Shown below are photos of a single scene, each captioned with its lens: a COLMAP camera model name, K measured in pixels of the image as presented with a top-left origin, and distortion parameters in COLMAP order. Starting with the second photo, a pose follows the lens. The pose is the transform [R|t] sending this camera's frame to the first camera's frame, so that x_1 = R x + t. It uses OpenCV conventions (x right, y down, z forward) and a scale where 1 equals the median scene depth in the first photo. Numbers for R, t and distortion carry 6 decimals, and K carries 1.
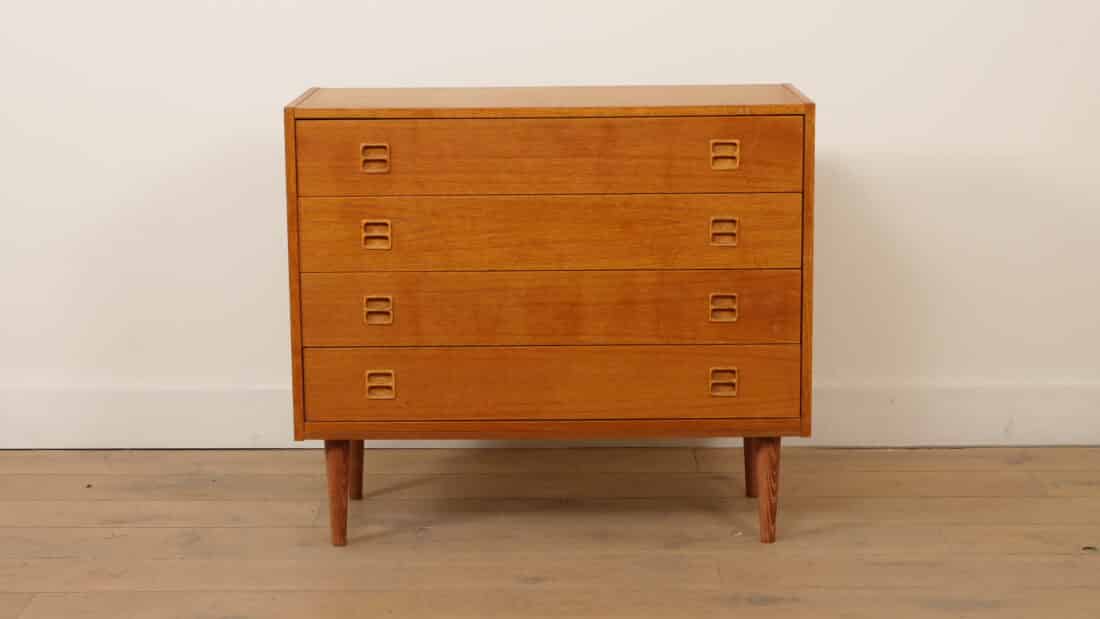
lens RADIAL K [[2203.5, 0, 550.0], [0, 2203.5, 309.5], [0, 0, 1]] dist [-0.008883, -0.052982]
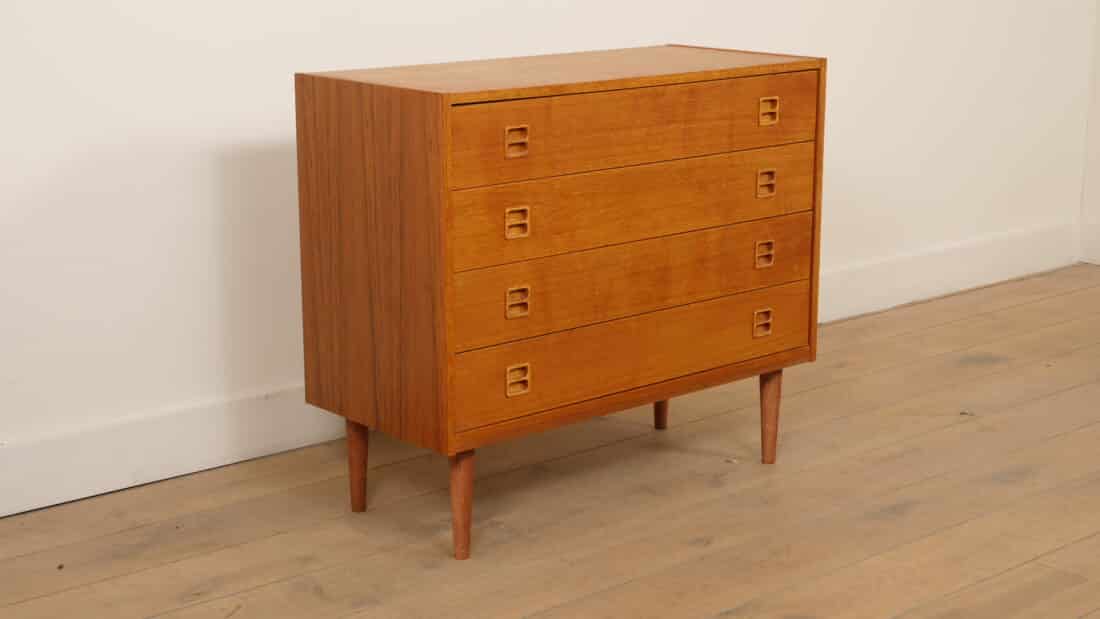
lens RADIAL K [[1746.9, 0, 550.0], [0, 1746.9, 309.5], [0, 0, 1]] dist [0.004583, -0.014971]
pose [[0.749803, -0.144725, 0.645639, -0.554858], [0.115737, 0.989429, 0.087378, -0.060882], [-0.651460, 0.009208, 0.758627, 0.425405]]
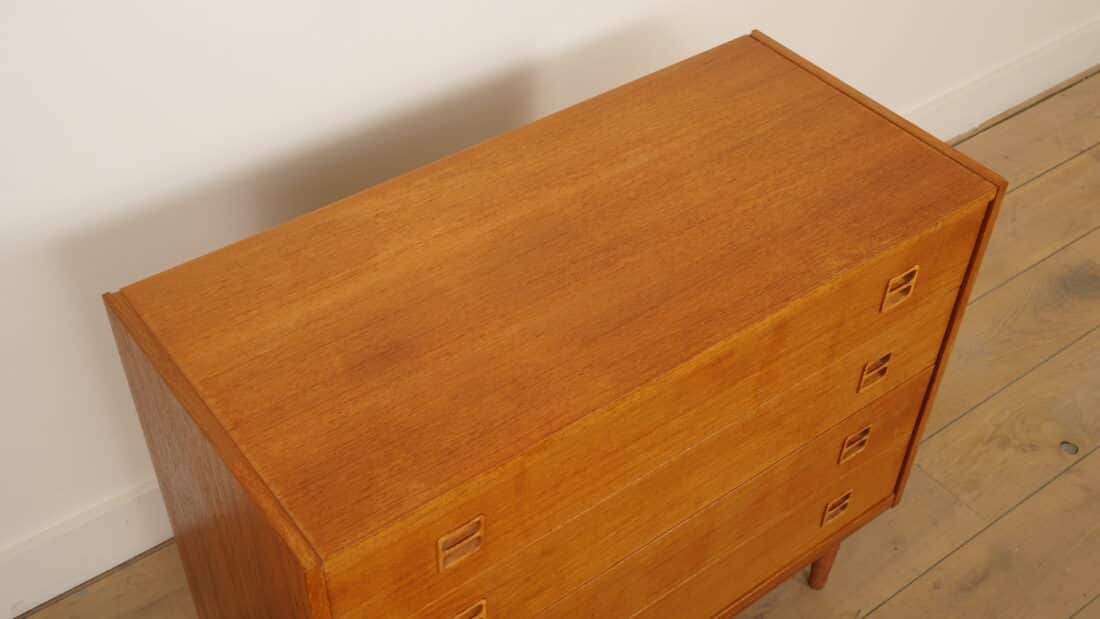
lens RADIAL K [[1245.2, 0, 550.0], [0, 1245.2, 309.5], [0, 0, 1]] dist [0.024024, 0.013661]
pose [[0.795176, -0.393295, 0.461534, -0.179002], [0.084734, 0.825734, 0.557659, -0.282415], [-0.600429, -0.404329, 0.689929, 0.794760]]
